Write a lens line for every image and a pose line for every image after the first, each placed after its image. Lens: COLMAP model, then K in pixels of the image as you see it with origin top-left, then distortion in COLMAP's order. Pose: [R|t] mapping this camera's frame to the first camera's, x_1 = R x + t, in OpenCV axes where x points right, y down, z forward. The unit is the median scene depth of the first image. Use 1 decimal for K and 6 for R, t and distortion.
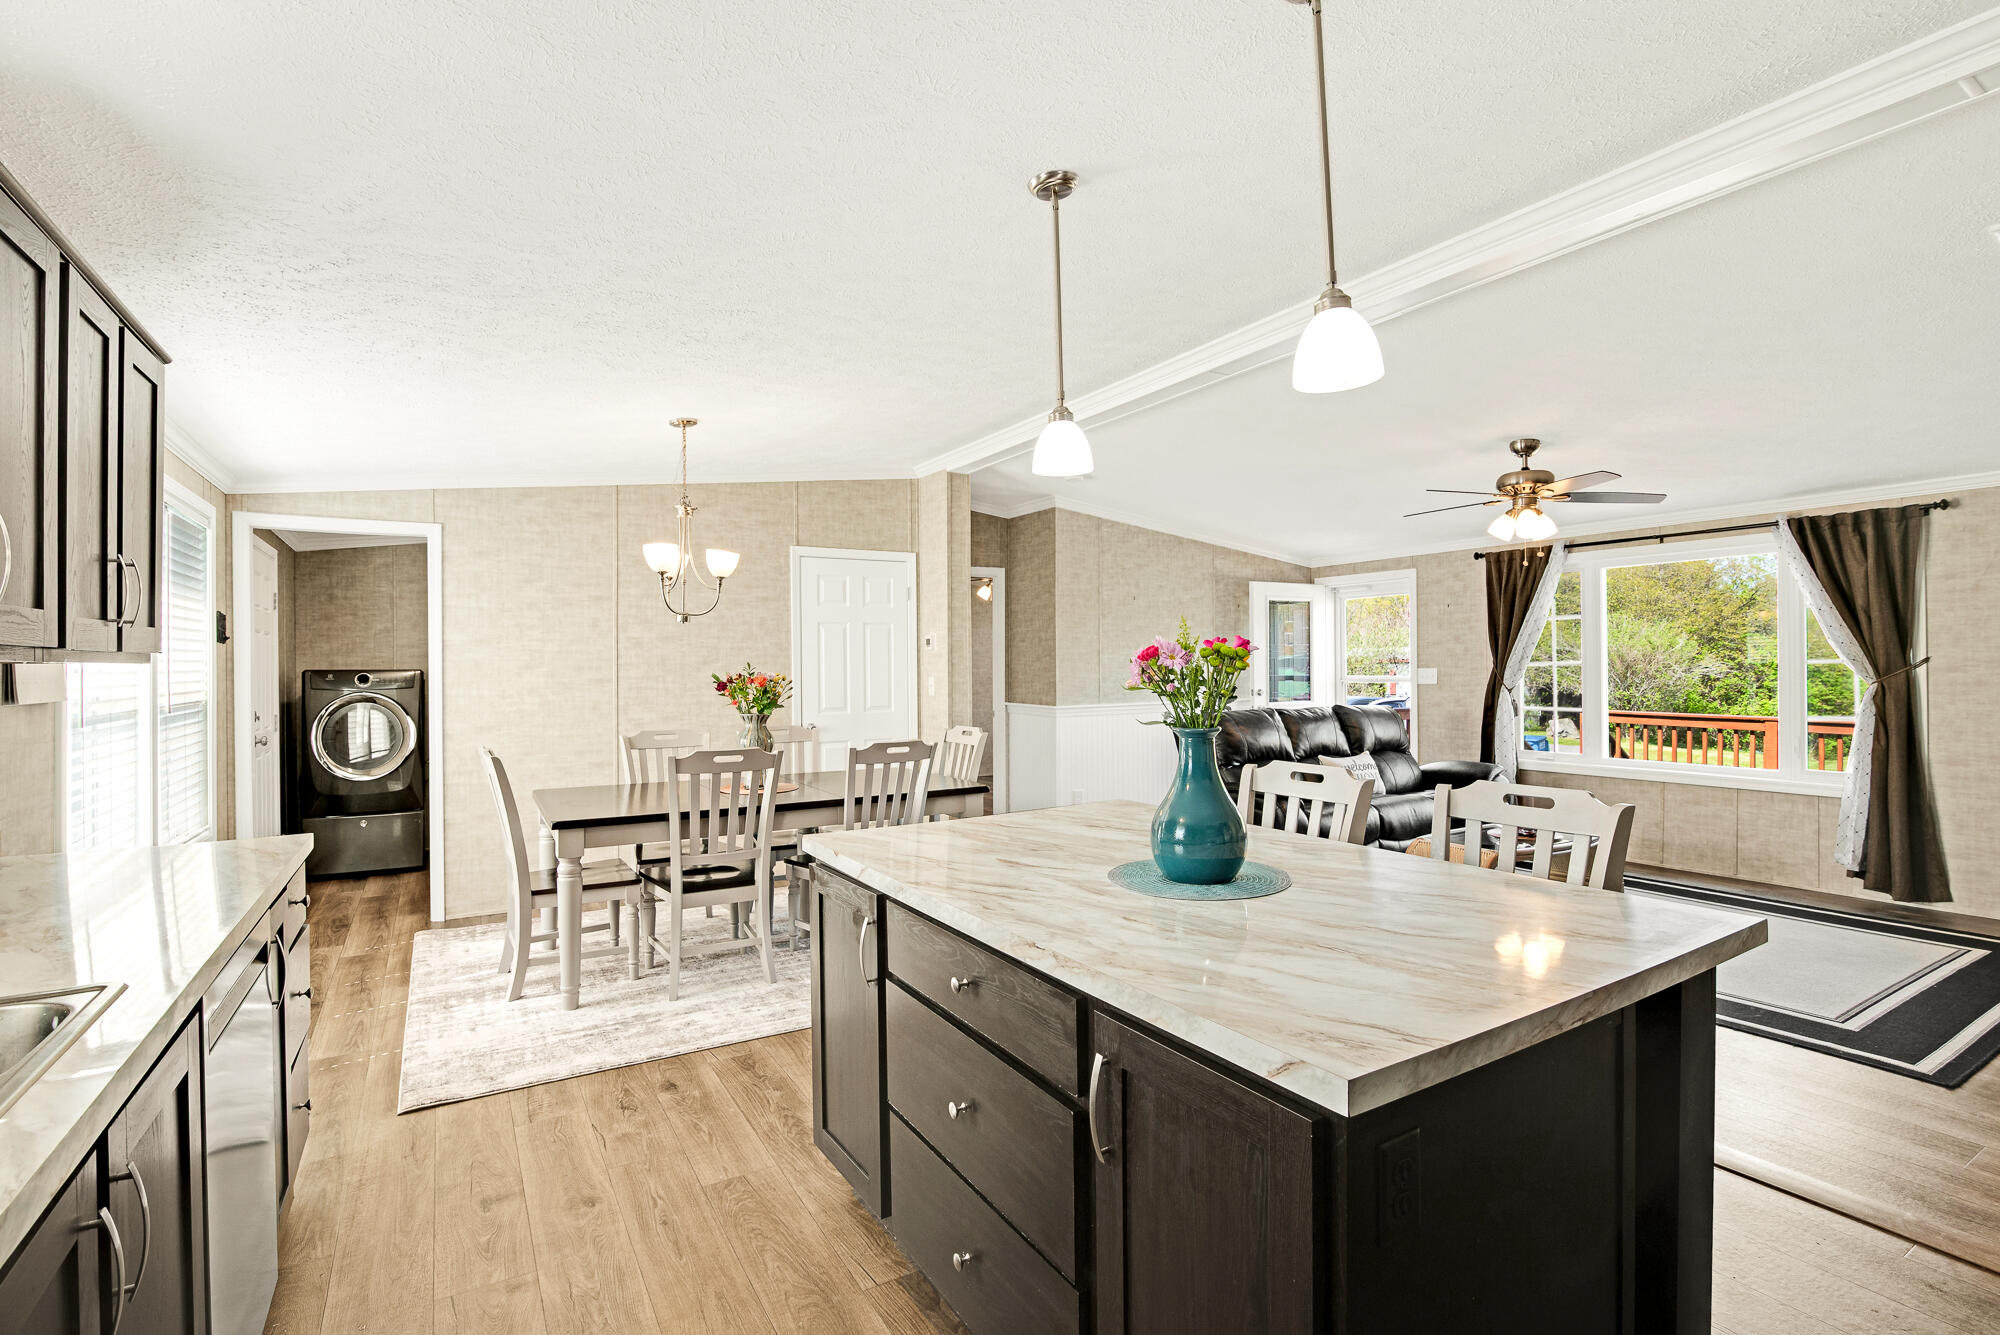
lens RADIAL K [[955.0, 0, 1010.7], [0, 955.0, 665.3], [0, 0, 1]] dist [-0.007302, 0.000216]
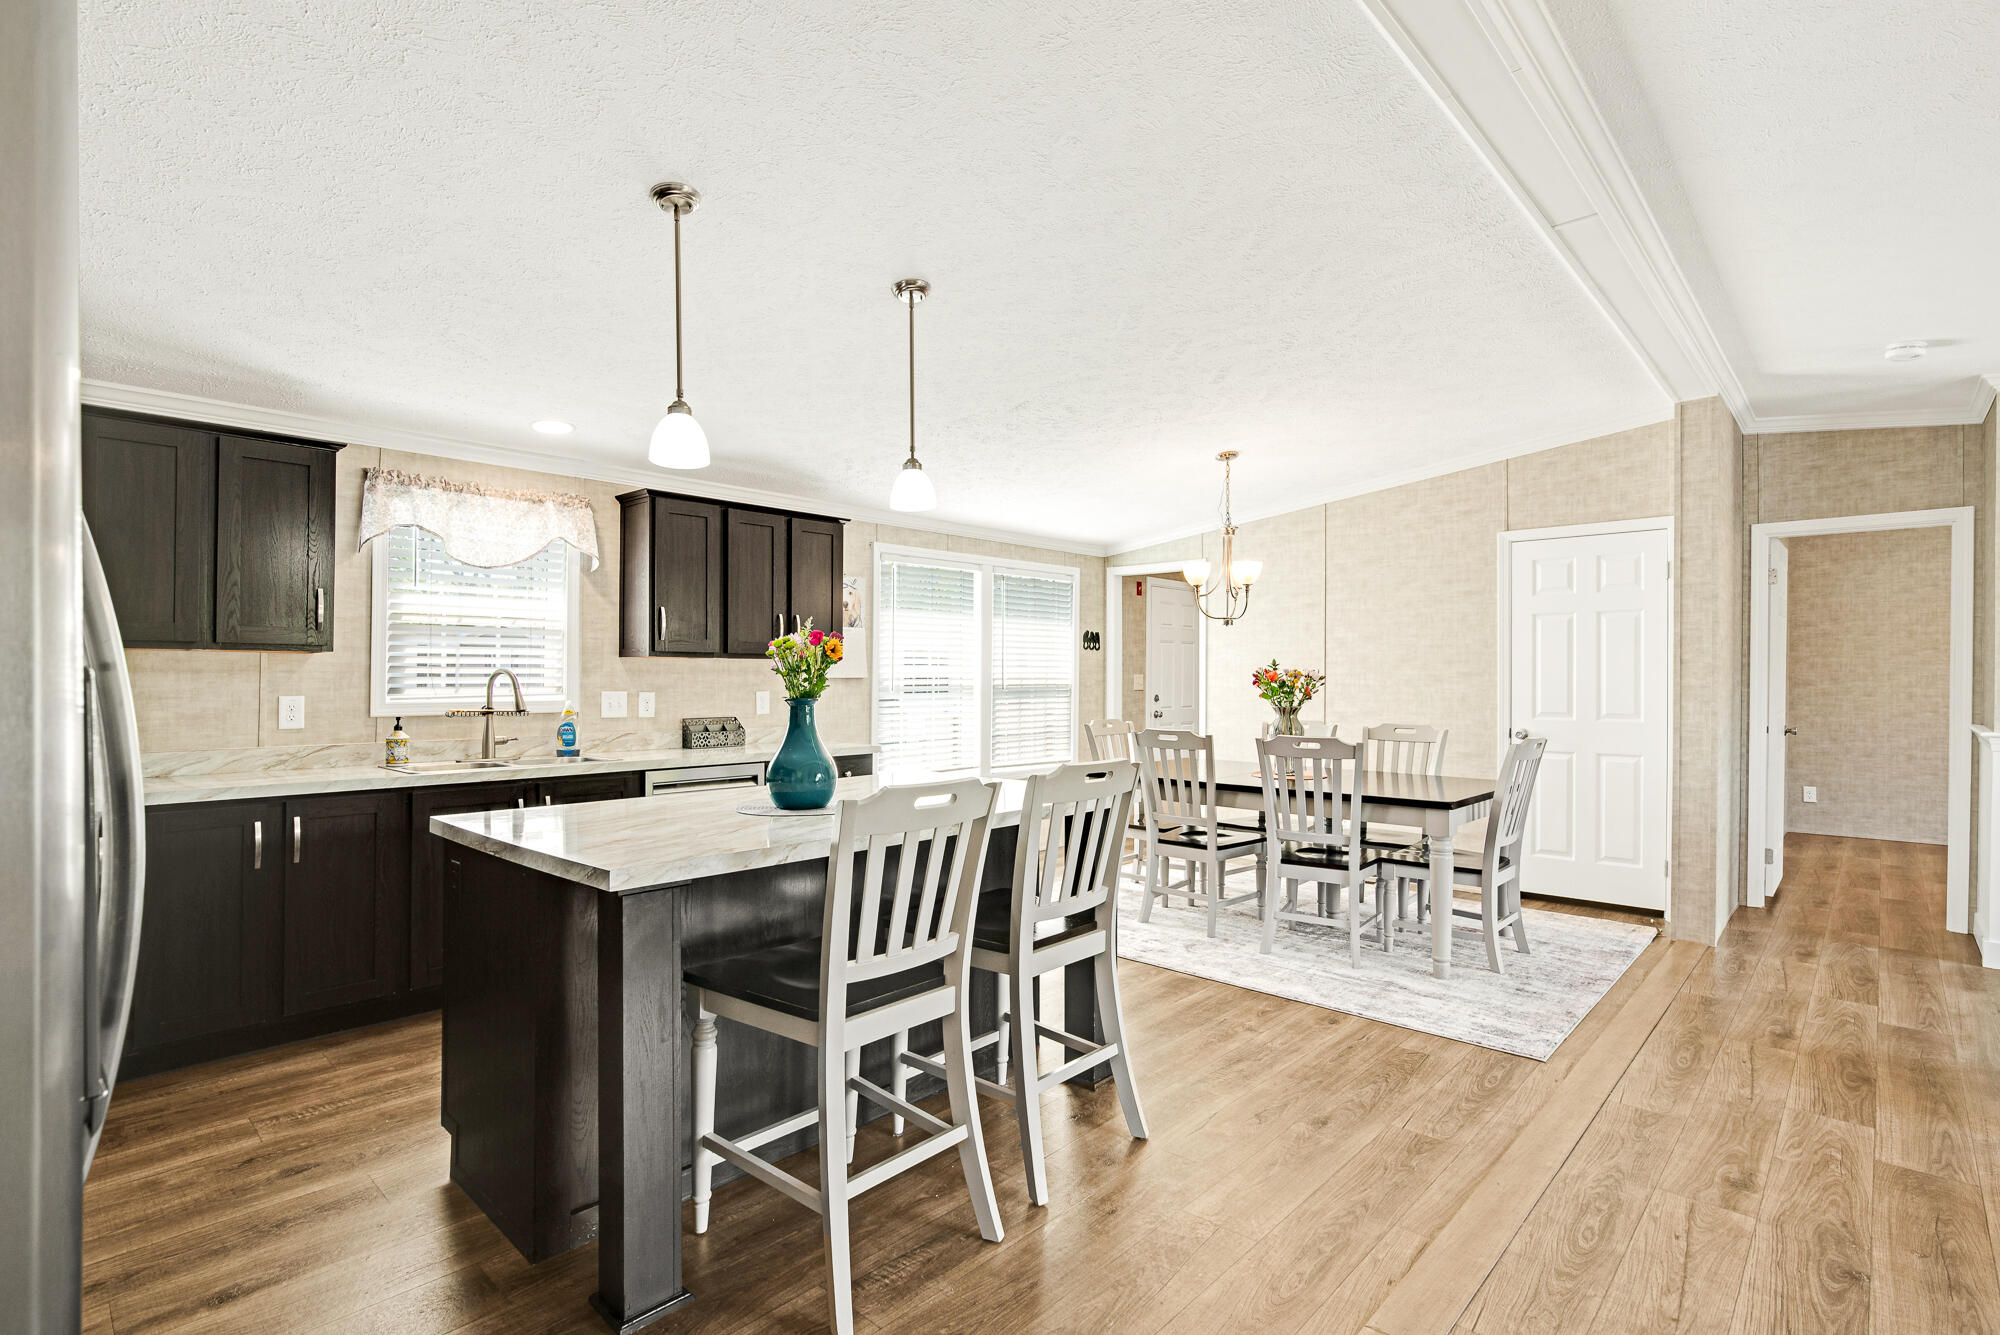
lens RADIAL K [[947.0, 0, 996.4], [0, 947.0, 677.8], [0, 0, 1]] dist [-0.002615, -0.000269]
pose [[0.272352, 0.011597, -0.962128, 0.524838], [-0.003421, 0.999933, 0.011085, 0.005991], [0.962192, 0.000273, 0.272373, 0.299739]]
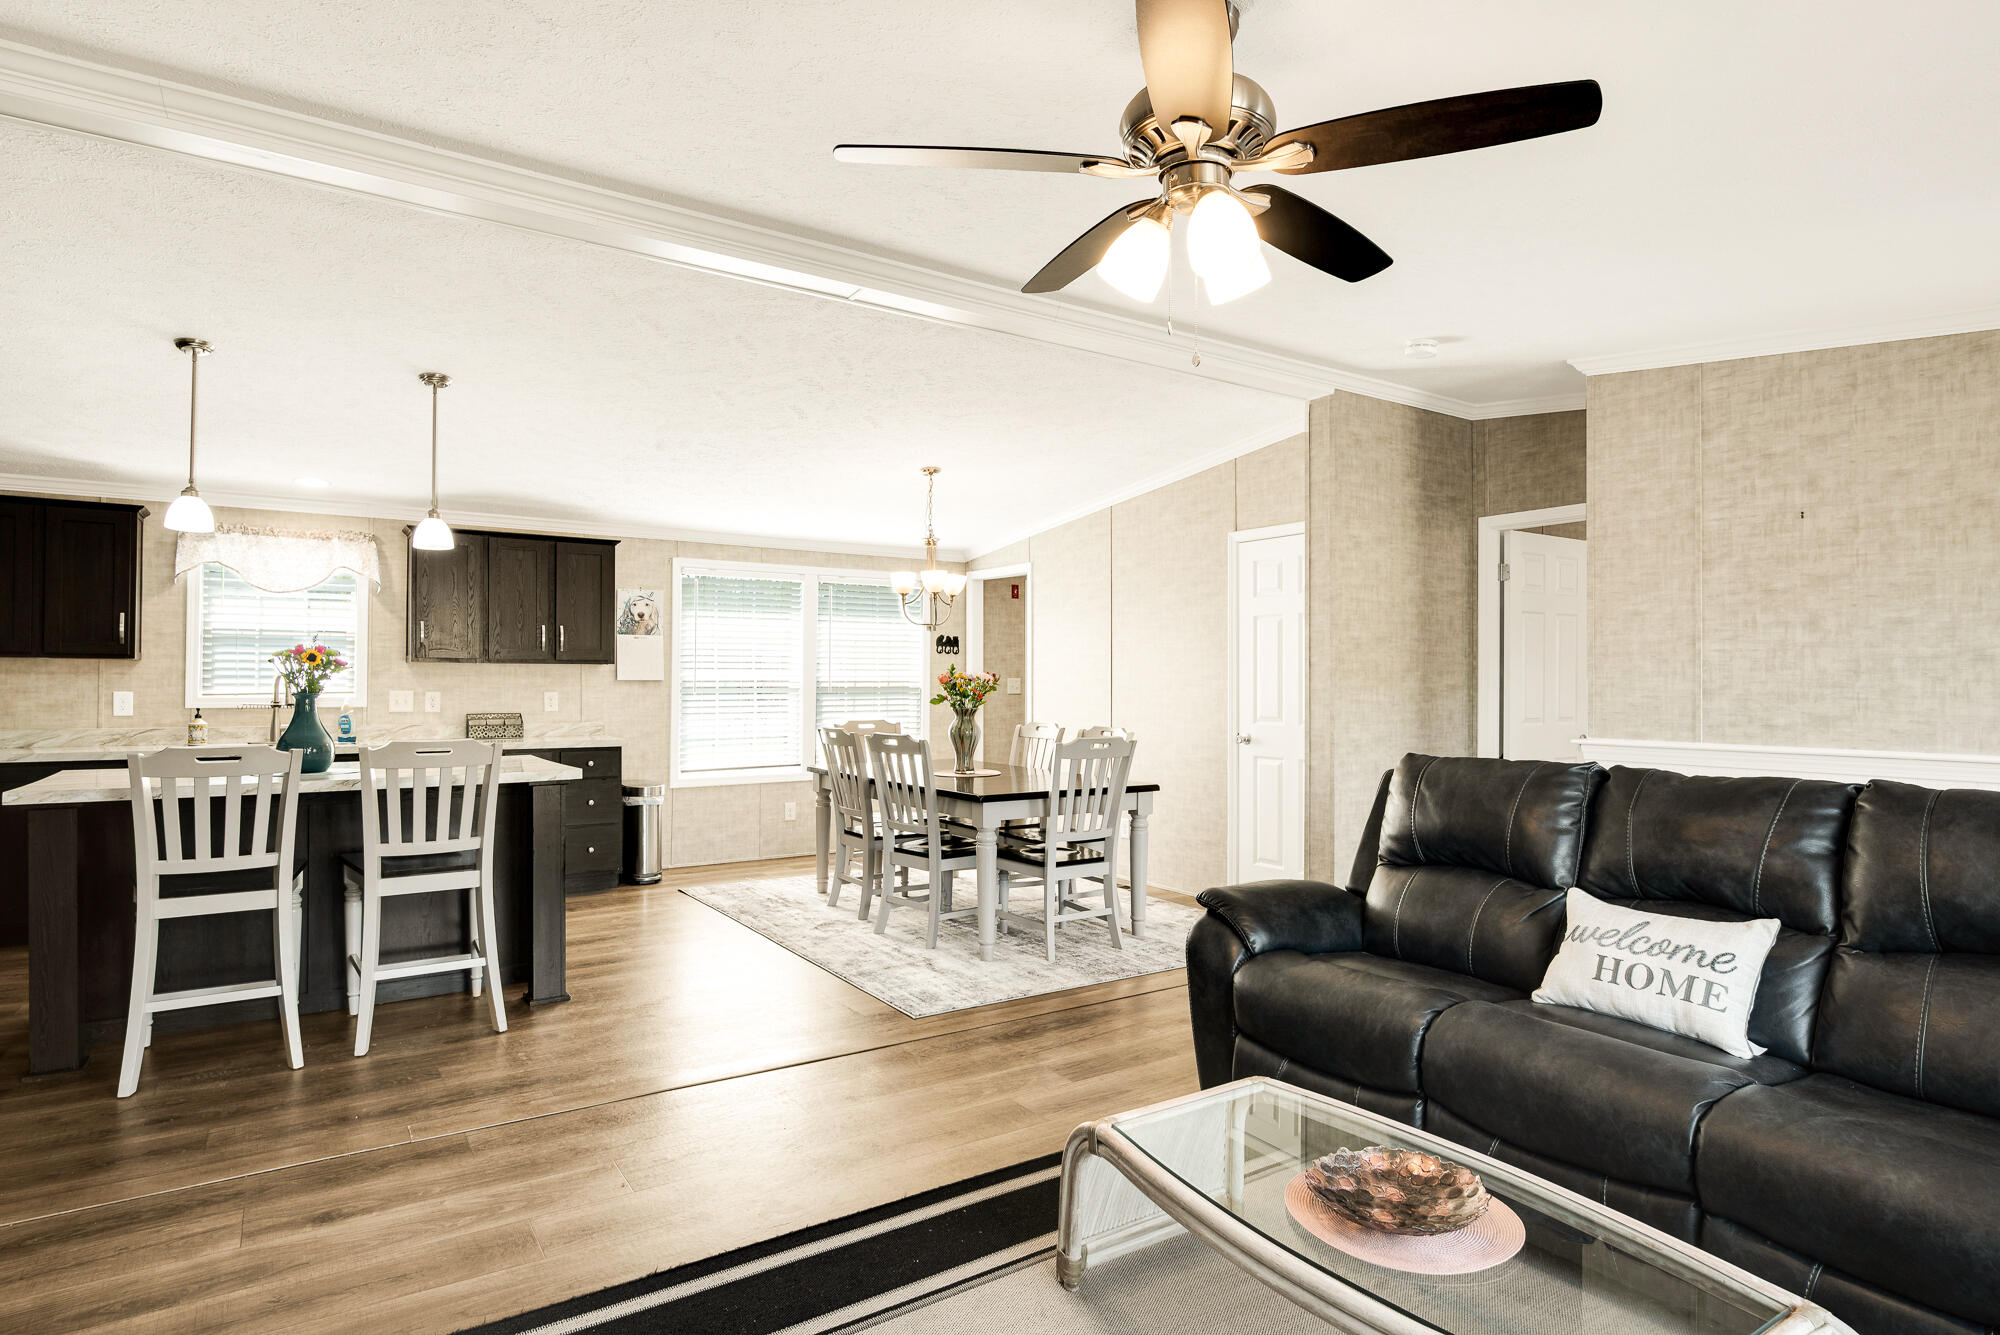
lens RADIAL K [[1066.8, 0, 1000.0], [0, 1066.8, 667.5], [0, 0, 1]] dist [-0.003087, -0.001498]
pose [[0.039054, -0.003660, -0.999230, 0.780435], [-0.003408, 0.999987, -0.003796, 0.005981], [0.999231, 0.003553, 0.039041, 0.768091]]
